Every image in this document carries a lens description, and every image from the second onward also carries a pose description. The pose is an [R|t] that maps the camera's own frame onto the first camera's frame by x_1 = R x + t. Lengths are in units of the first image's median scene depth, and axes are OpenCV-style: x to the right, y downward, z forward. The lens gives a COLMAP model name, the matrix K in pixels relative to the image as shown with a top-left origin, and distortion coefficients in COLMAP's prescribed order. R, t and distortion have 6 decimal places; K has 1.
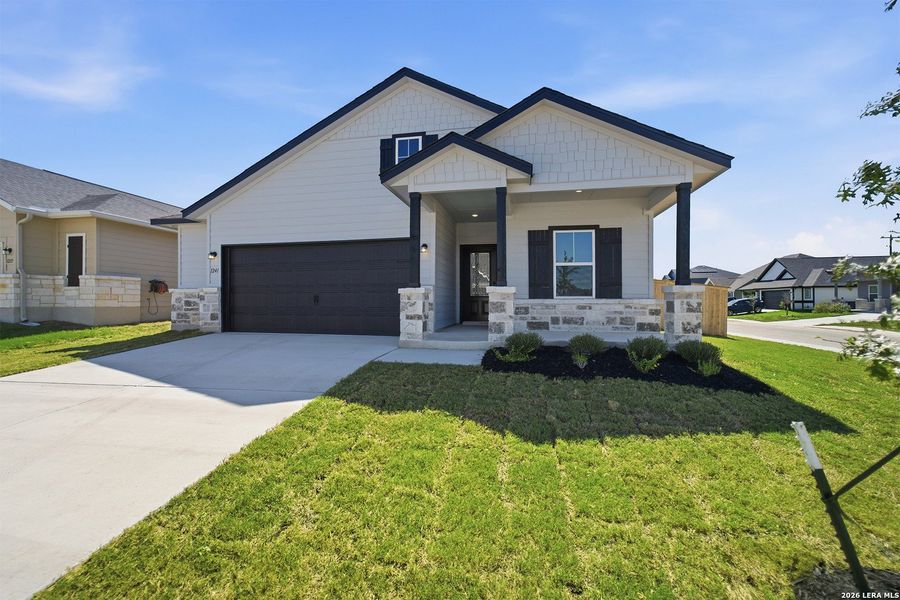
lens RADIAL K [[394.5, 0, 450.0], [0, 394.5, 300.0], [0, 0, 1]] dist [-0.001097, 0.000066]
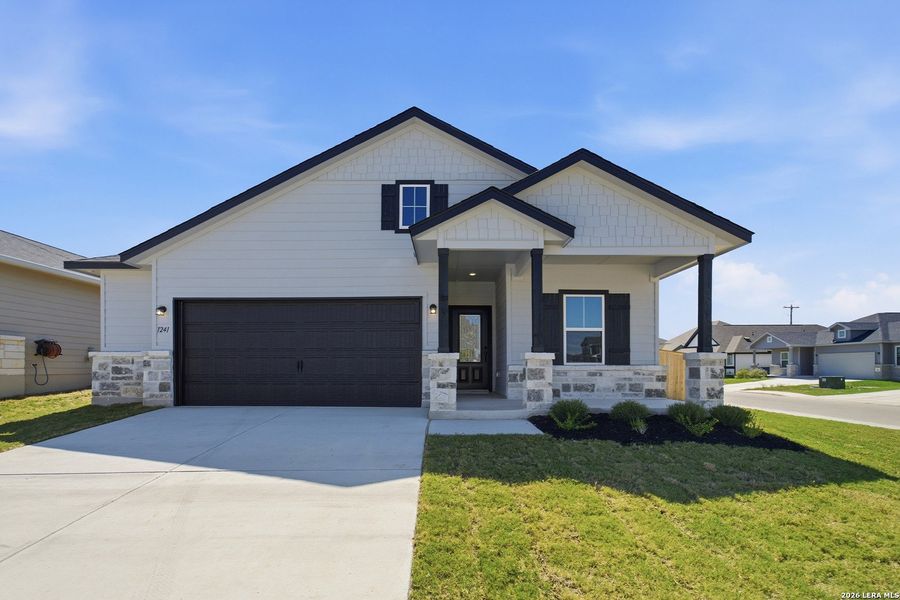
lens RADIAL K [[448.5, 0, 453.4], [0, 448.5, 368.2], [0, 0, 1]] dist [-0.013385, 0.017064]
pose [[0.978718, -0.000654, 0.205207, -0.229094], [-0.000547, 0.999983, 0.005800, -0.001835], [-0.205207, -0.005789, 0.978701, -0.015705]]
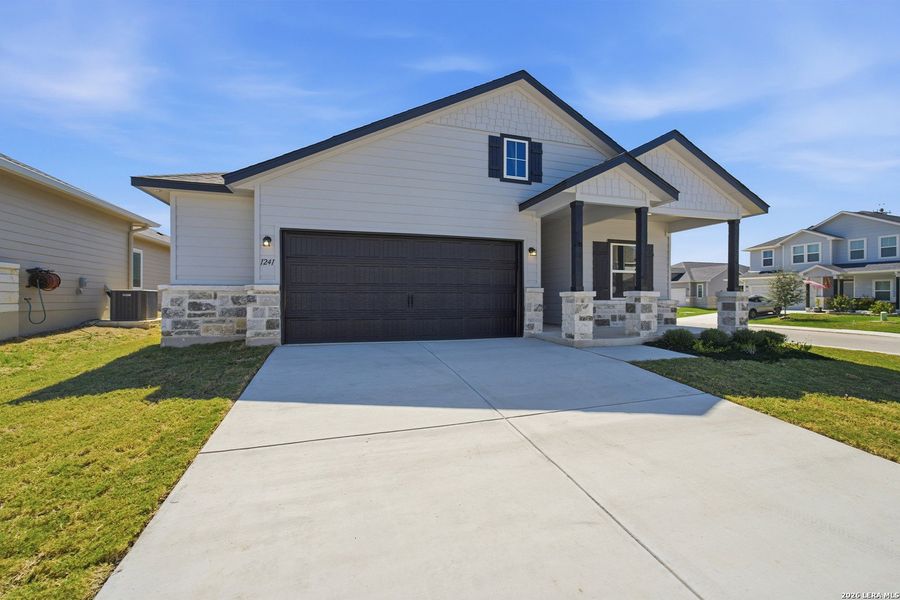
lens RADIAL K [[385.6, 0, 470.6], [0, 385.6, 302.2], [0, 0, 1]] dist [0.010248, -0.000078]
pose [[0.865588, -0.004907, 0.500733, -0.704355], [-0.002984, 0.999884, 0.014956, -0.012471], [-0.500748, -0.014440, 0.865473, 0.200685]]
